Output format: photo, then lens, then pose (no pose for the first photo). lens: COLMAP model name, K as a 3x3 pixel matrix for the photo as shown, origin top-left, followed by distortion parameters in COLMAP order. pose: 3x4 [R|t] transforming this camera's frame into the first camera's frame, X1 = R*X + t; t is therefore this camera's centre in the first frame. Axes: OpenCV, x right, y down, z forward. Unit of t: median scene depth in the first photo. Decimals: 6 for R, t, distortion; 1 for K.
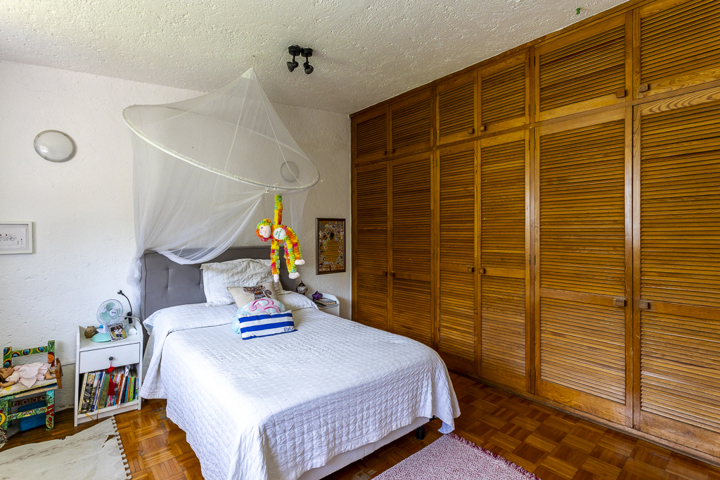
lens RADIAL K [[342.1, 0, 353.0], [0, 342.1, 234.5], [0, 0, 1]] dist [-0.002638, 0.004410]
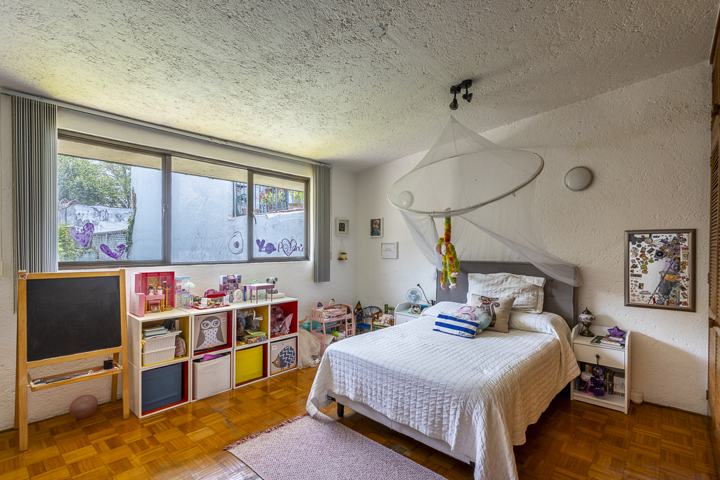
lens RADIAL K [[342.1, 0, 359.6], [0, 342.1, 252.7], [0, 0, 1]] dist [-0.002638, 0.004410]
pose [[0.148597, 0.020792, -0.988679, 0.828801], [-0.012150, 0.999742, 0.019199, -0.010054], [0.988823, 0.009160, 0.148812, 0.463678]]
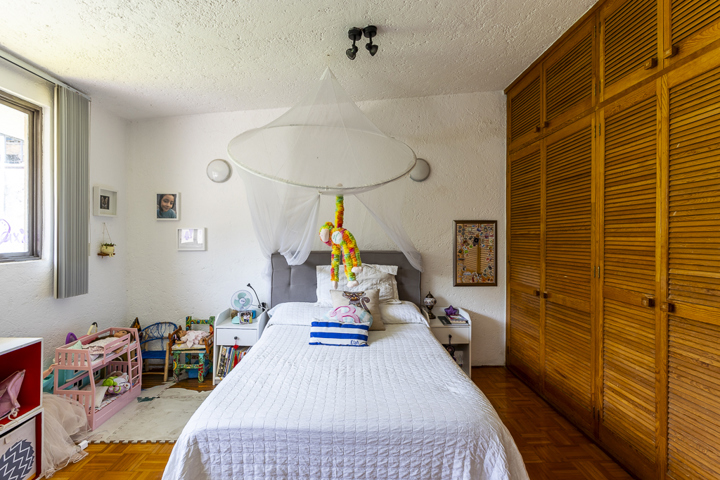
lens RADIAL K [[342.1, 0, 360.5], [0, 342.1, 237.2], [0, 0, 1]] dist [-0.002638, 0.004410]
pose [[0.788276, 0.006479, -0.615287, 0.357725], [-0.010280, 0.999944, -0.002642, -0.001489], [0.615236, 0.008408, 0.788298, 0.271913]]
